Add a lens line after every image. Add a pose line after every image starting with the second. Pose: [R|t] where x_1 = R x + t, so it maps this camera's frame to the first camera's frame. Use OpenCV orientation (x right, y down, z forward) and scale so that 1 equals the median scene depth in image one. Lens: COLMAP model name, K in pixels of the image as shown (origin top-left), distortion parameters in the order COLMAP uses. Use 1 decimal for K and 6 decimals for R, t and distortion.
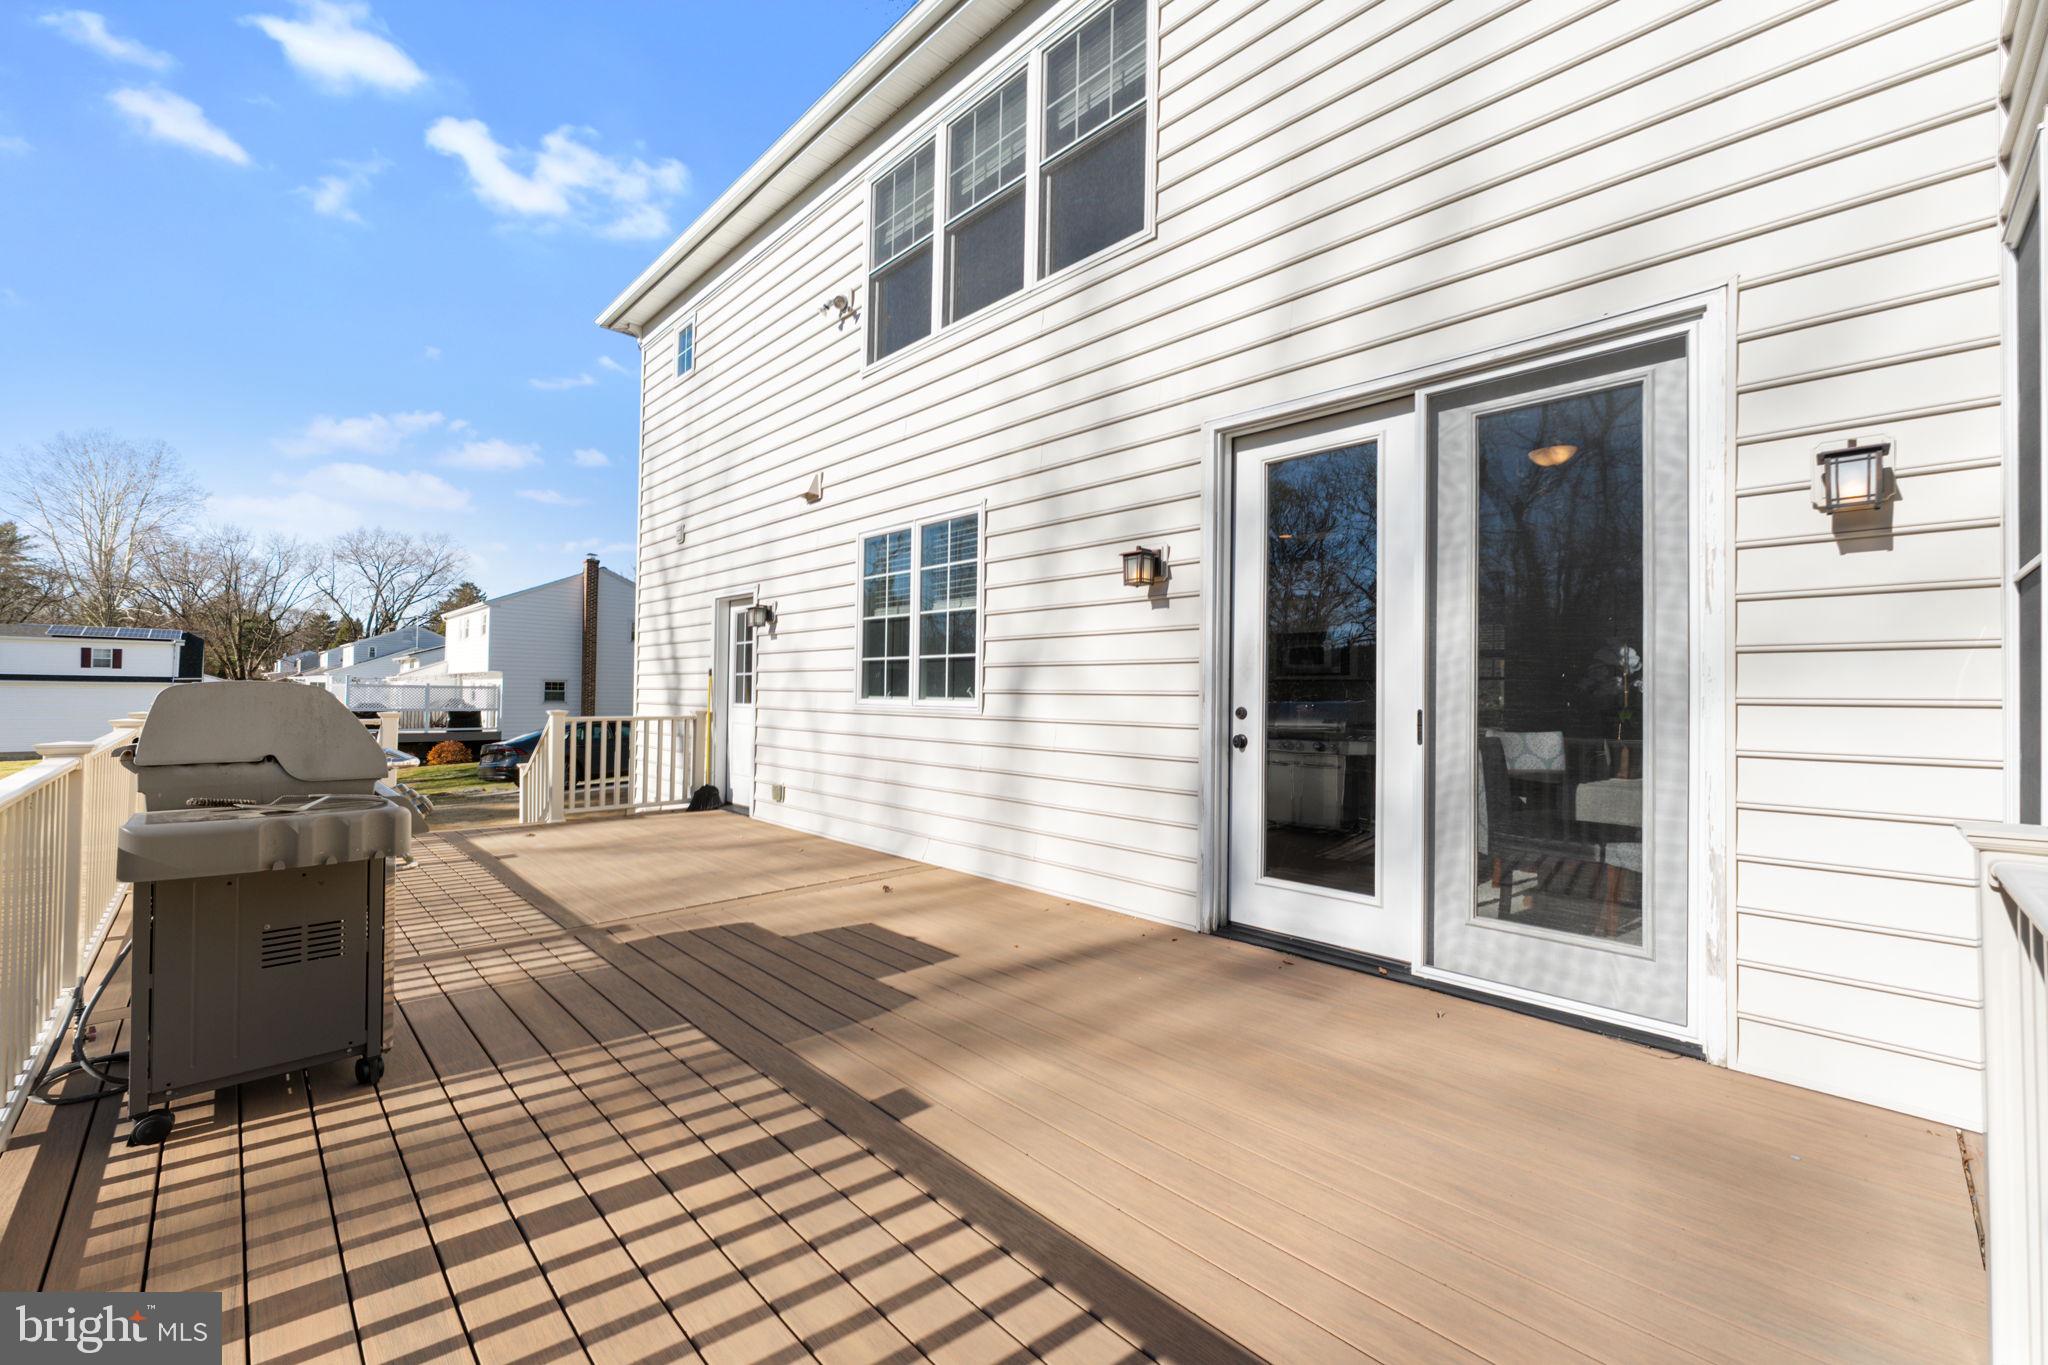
lens RADIAL K [[824.7, 0, 1025.4], [0, 824.7, 685.9], [0, 0, 1]] dist [-0.005211, 0.000138]
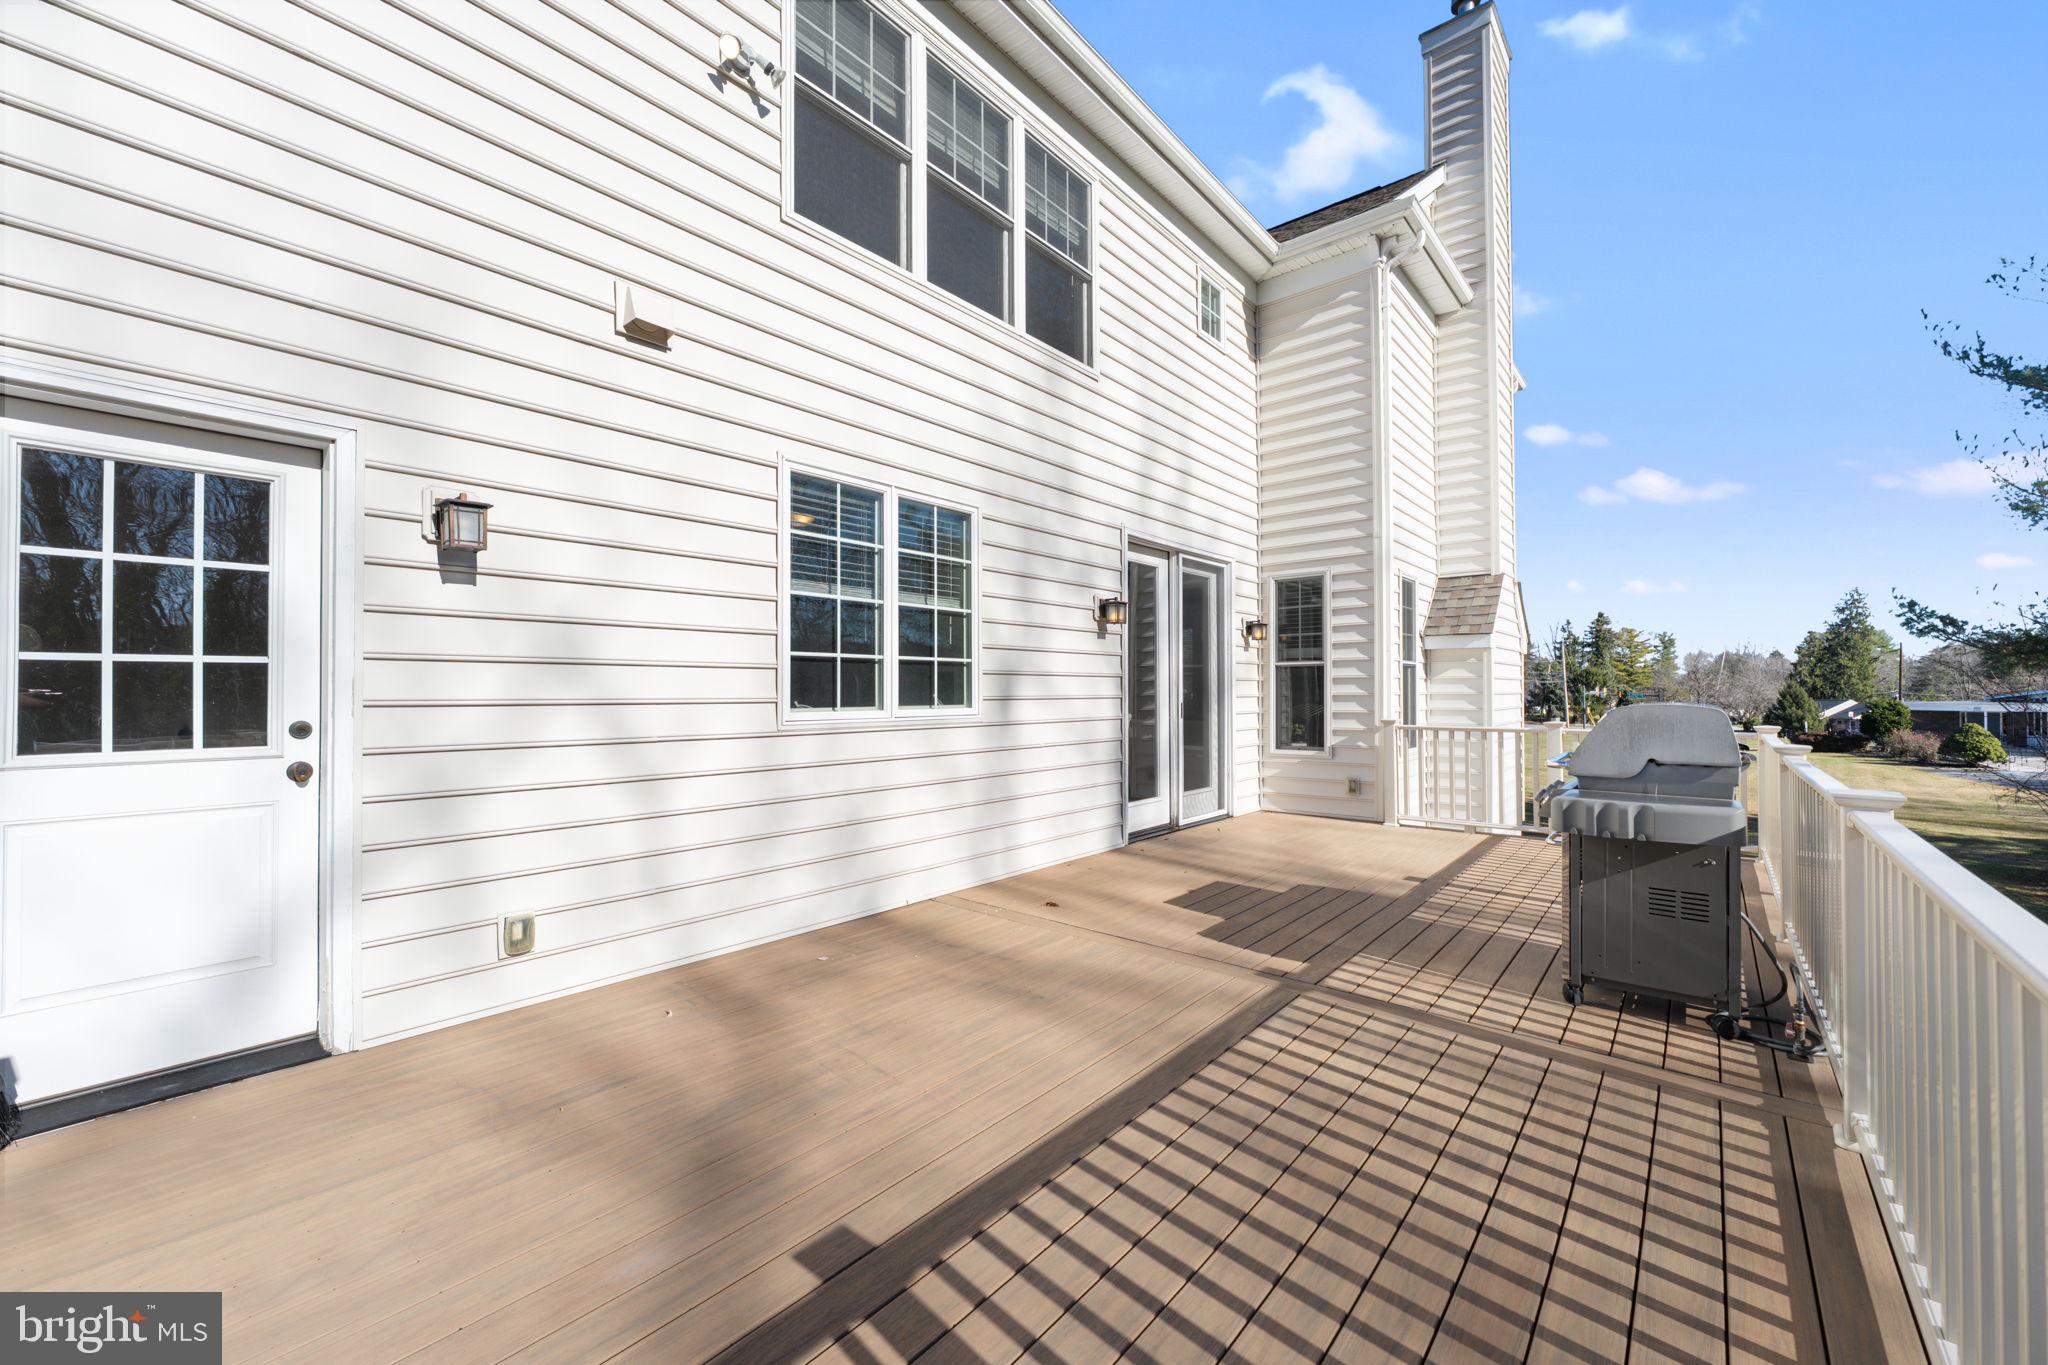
lens RADIAL K [[824.7, 0, 1025.4], [0, 824.7, 685.9], [0, 0, 1]] dist [-0.005211, 0.000138]
pose [[-0.109603, -0.005979, 0.993957, -1.031450], [-0.010871, 0.999929, 0.004816, -0.013104], [-0.993916, -0.010278, -0.109660, 1.043111]]
